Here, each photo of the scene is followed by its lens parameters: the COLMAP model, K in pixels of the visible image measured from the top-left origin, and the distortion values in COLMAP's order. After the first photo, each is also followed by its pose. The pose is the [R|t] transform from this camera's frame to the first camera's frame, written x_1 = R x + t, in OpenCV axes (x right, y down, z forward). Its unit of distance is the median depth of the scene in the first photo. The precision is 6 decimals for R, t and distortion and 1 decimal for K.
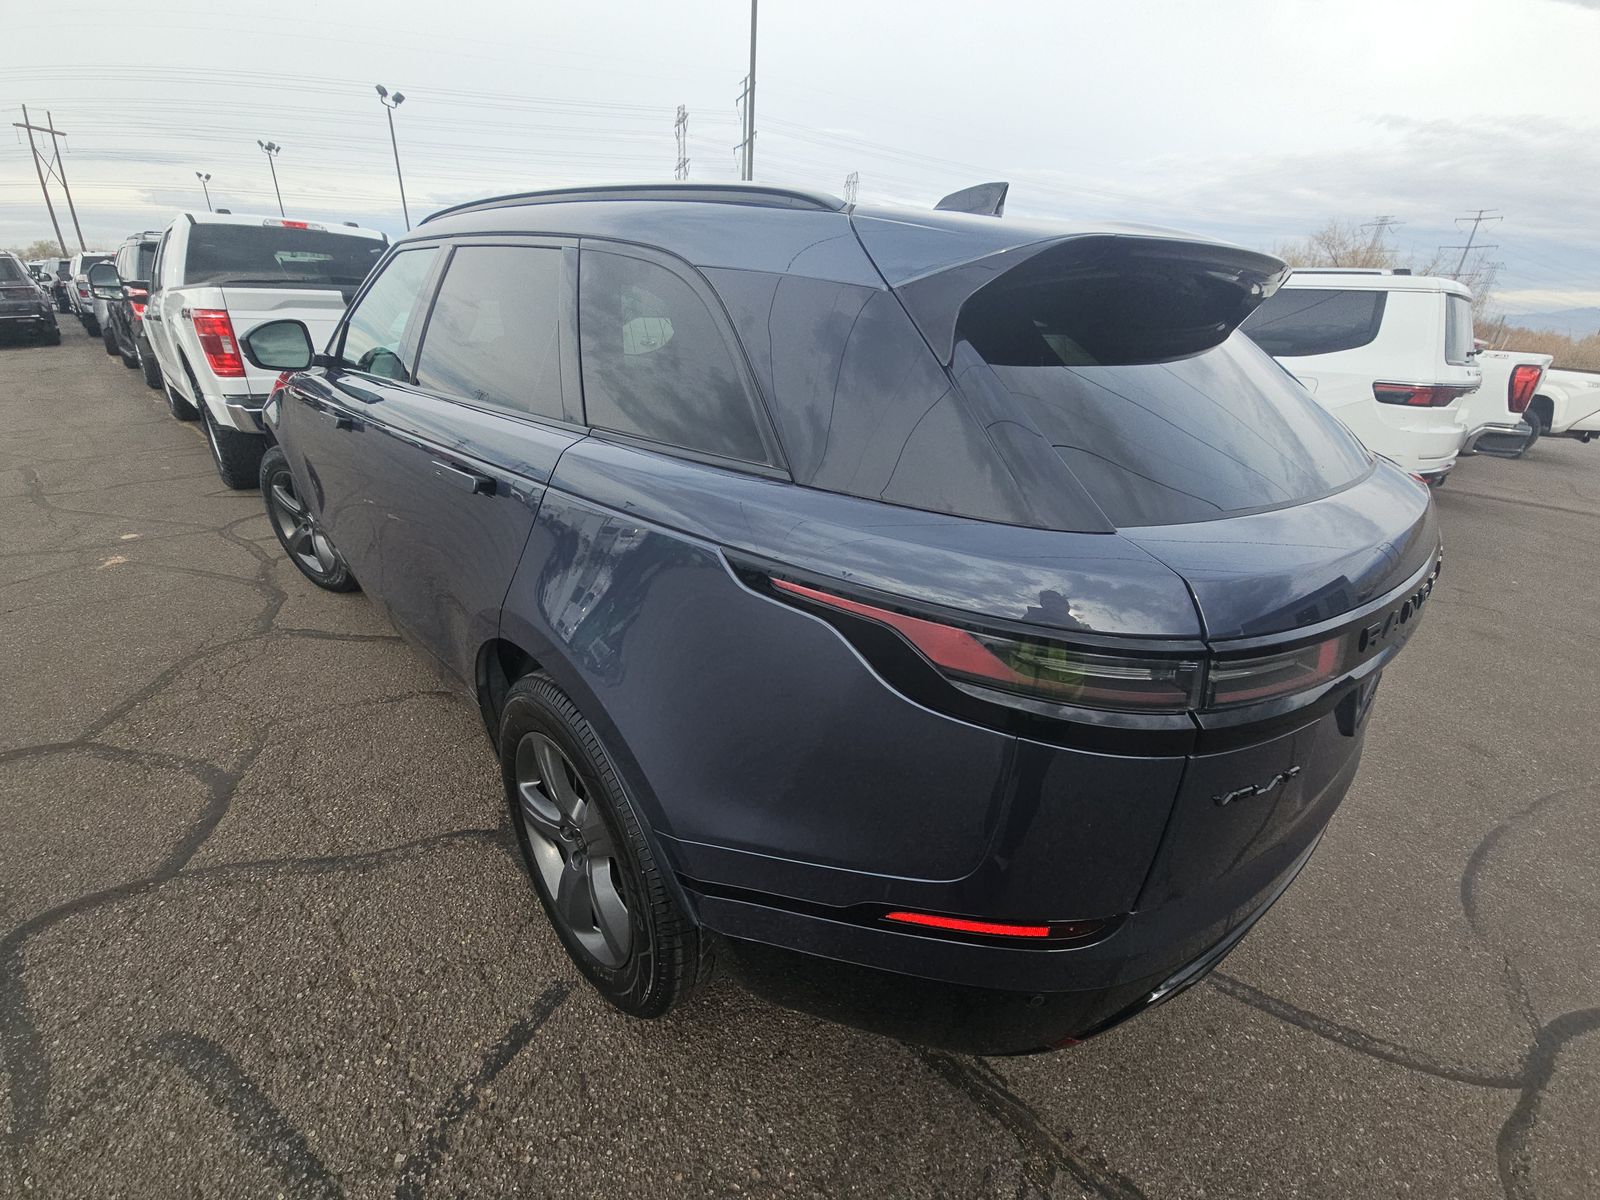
lens RADIAL K [[655.0, 0, 806.2], [0, 655.0, 617.4], [0, 0, 1]] dist [-0.002778, -0.001697]
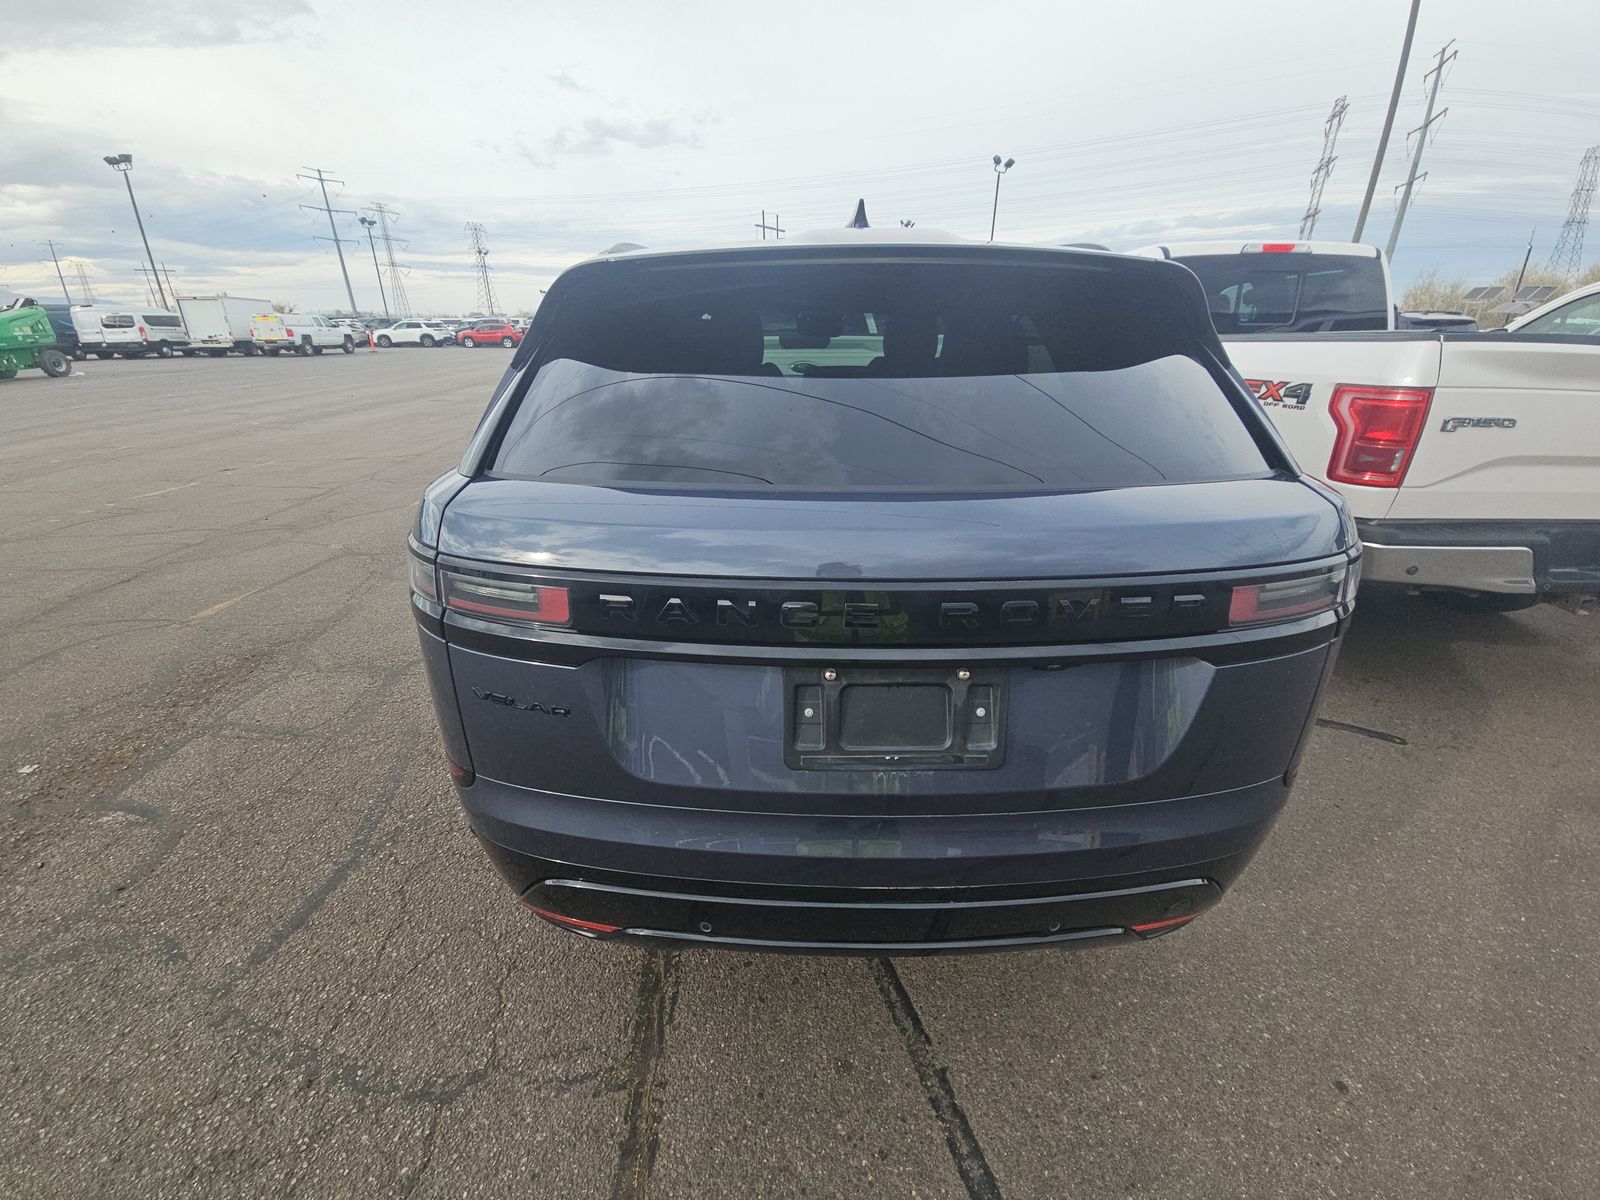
lens RADIAL K [[655.0, 0, 802.7], [0, 655.0, 624.1], [0, 0, 1]] dist [-0.002778, -0.001697]
pose [[0.721091, 0.233650, -0.652254, 0.865051], [-0.256704, 0.964518, 0.061713, -0.047842], [0.643530, 0.122935, 0.755484, 0.196097]]
